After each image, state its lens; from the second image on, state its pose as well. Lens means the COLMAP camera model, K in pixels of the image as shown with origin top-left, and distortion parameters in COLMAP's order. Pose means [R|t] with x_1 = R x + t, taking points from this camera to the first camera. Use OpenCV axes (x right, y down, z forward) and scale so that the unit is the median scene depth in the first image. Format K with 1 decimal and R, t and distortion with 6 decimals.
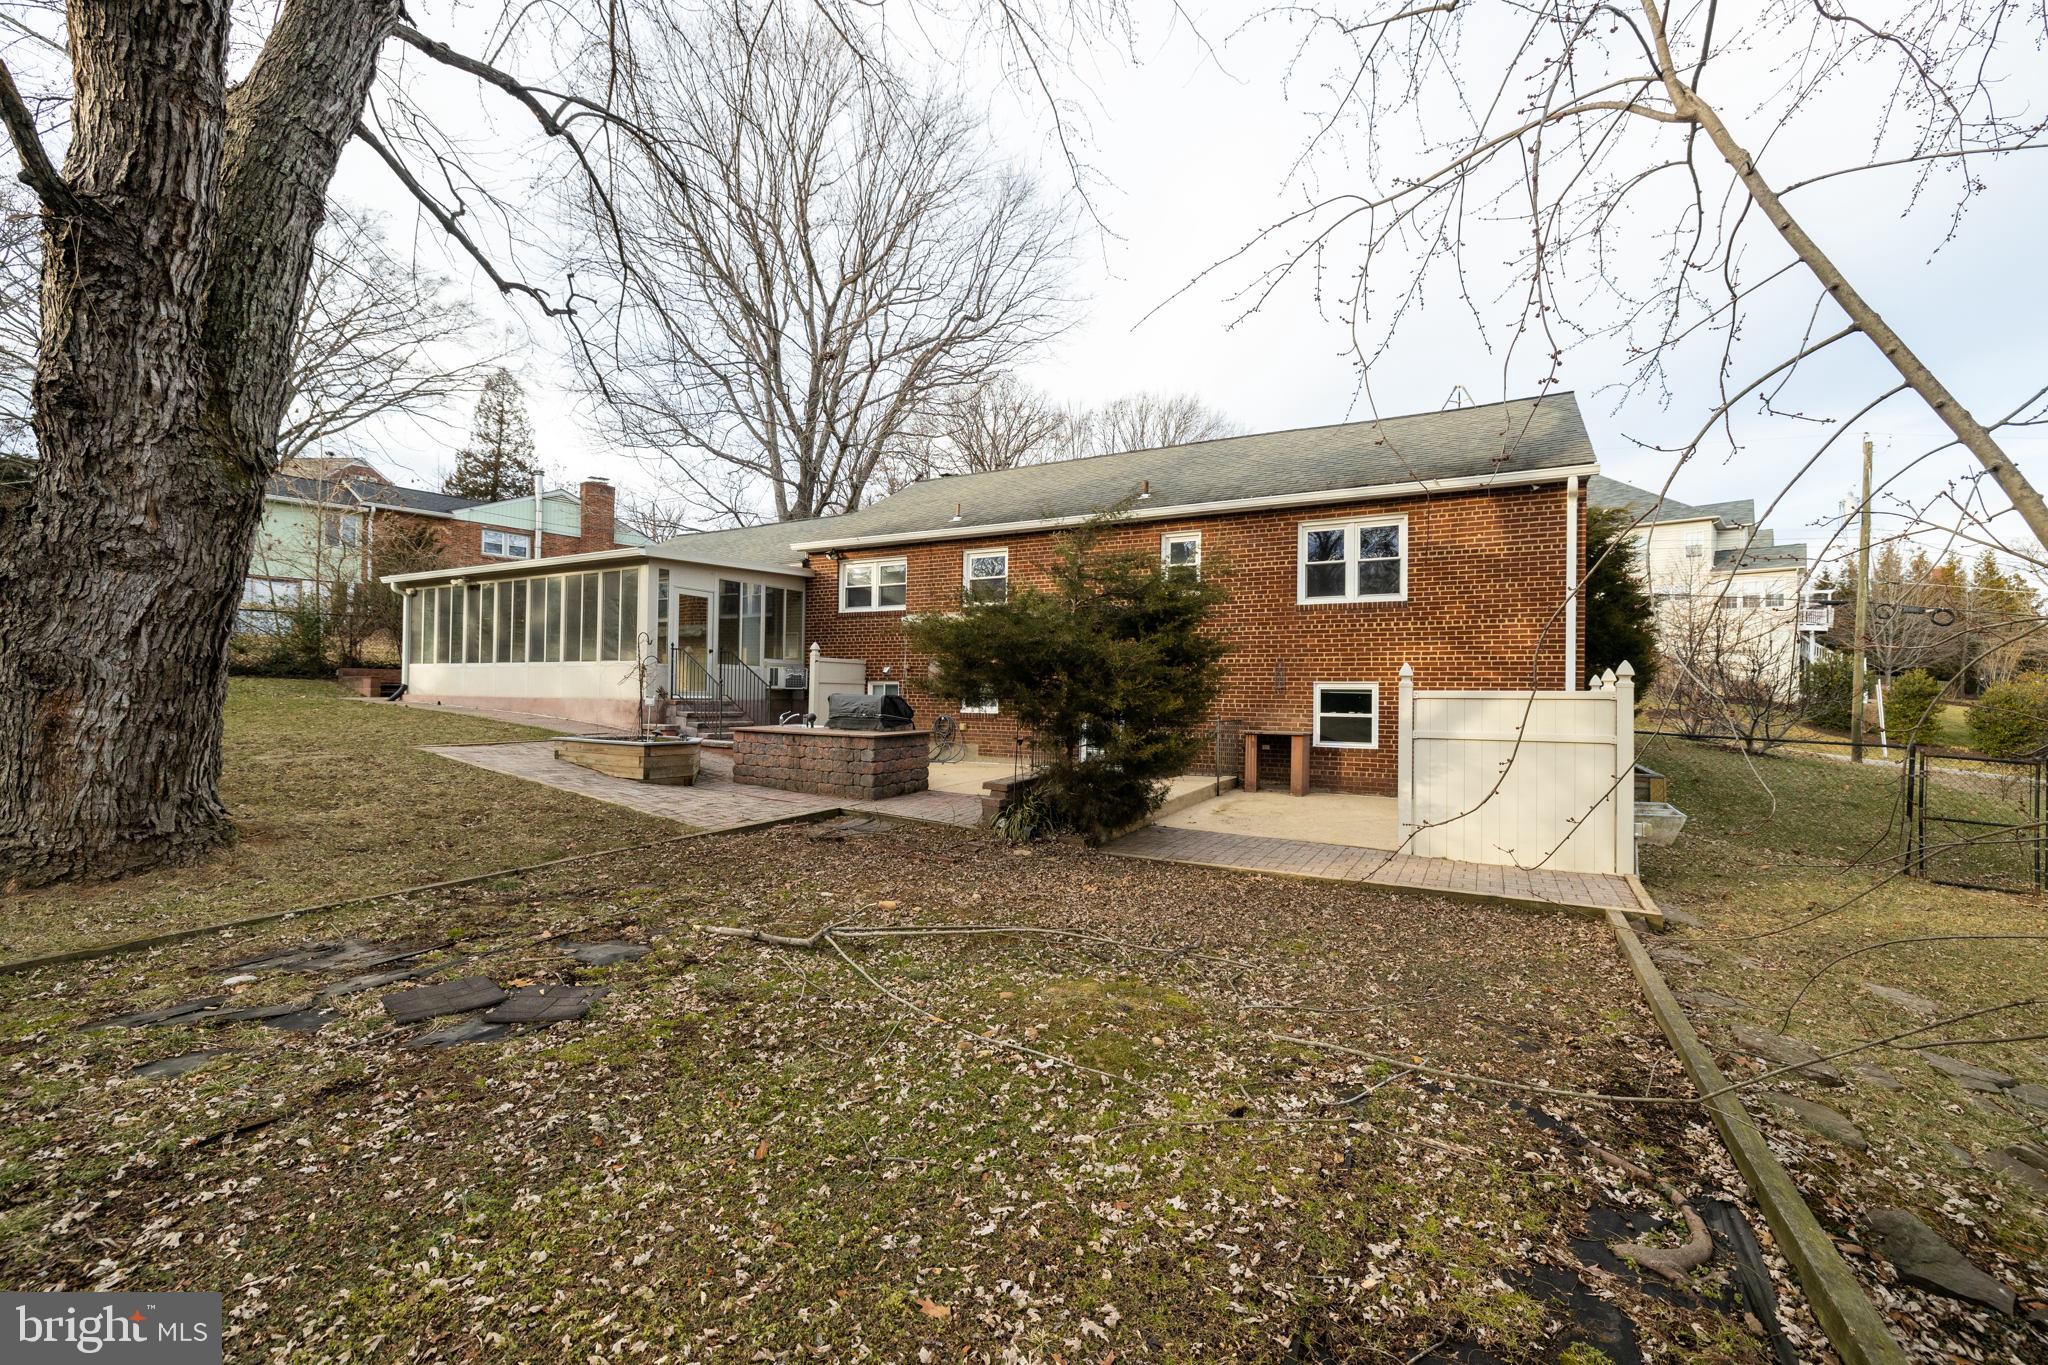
lens RADIAL K [[840.5, 0, 1030.3], [0, 840.5, 687.3], [0, 0, 1]] dist [0.002707, -0.000013]
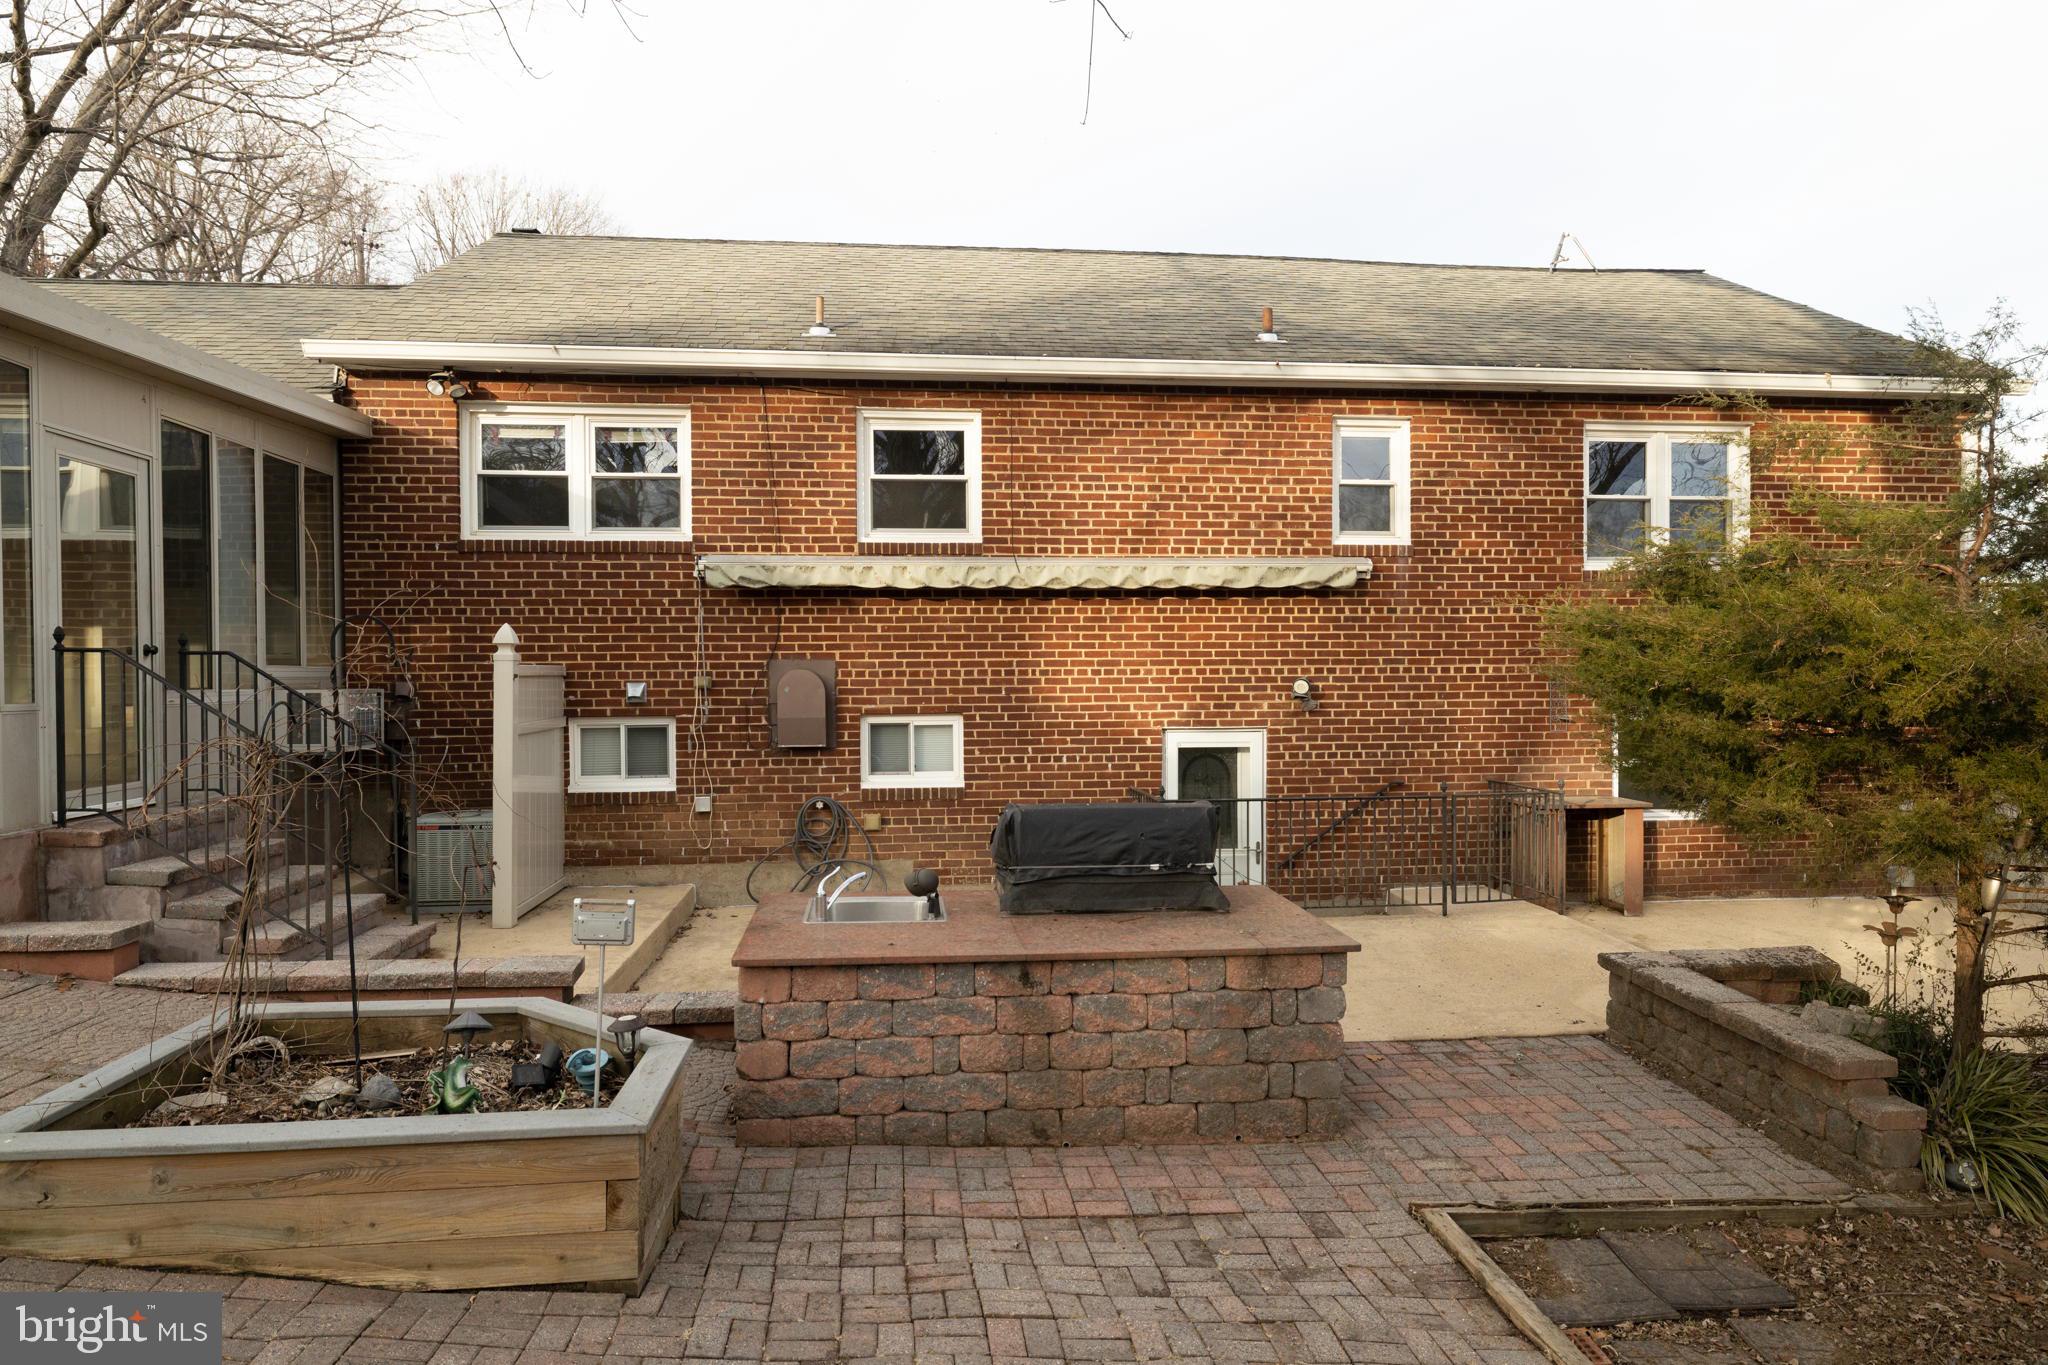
lens RADIAL K [[1227.0, 0, 1037.9], [0, 1227.0, 684.4], [0, 0, 1]] dist [-0.000752, -0.000758]
pose [[0.818939, -0.022689, 0.573432, -0.534786], [0.010789, 0.999650, 0.024145, -0.054408], [-0.573779, -0.013587, 0.818898, 0.641839]]
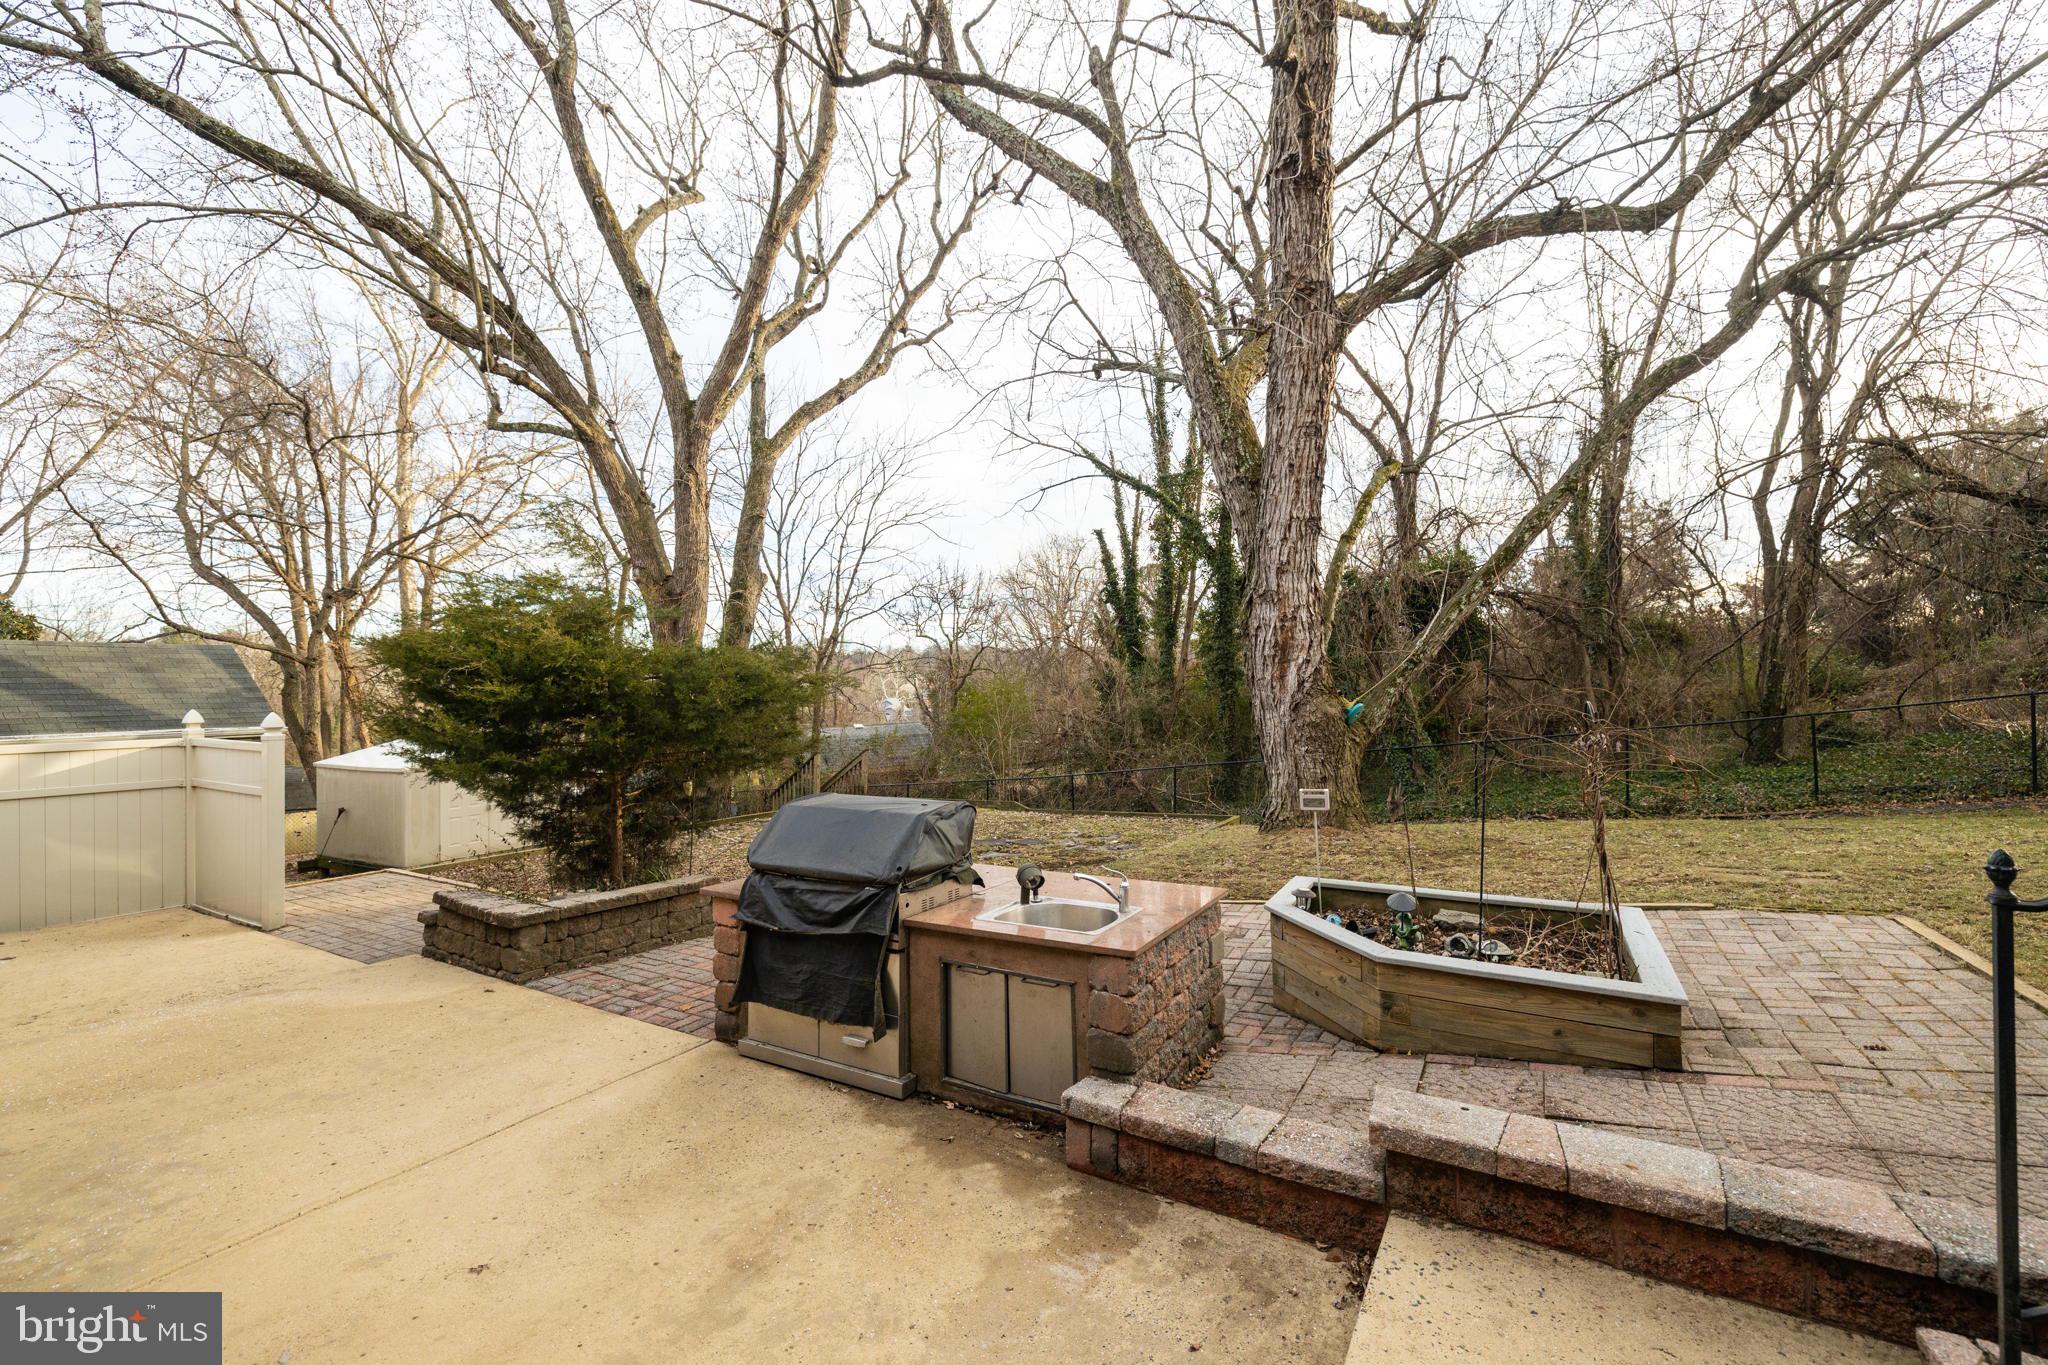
lens RADIAL K [[857.9, 0, 1032.3], [0, 857.9, 687.8], [0, 0, 1]] dist [-0.000028, 0.000041]
pose [[-0.999779, -0.007103, 0.019775, -0.289126], [-0.007210, 0.999960, -0.005344, -0.041876], [-0.019736, -0.005486, -0.999790, 1.481461]]
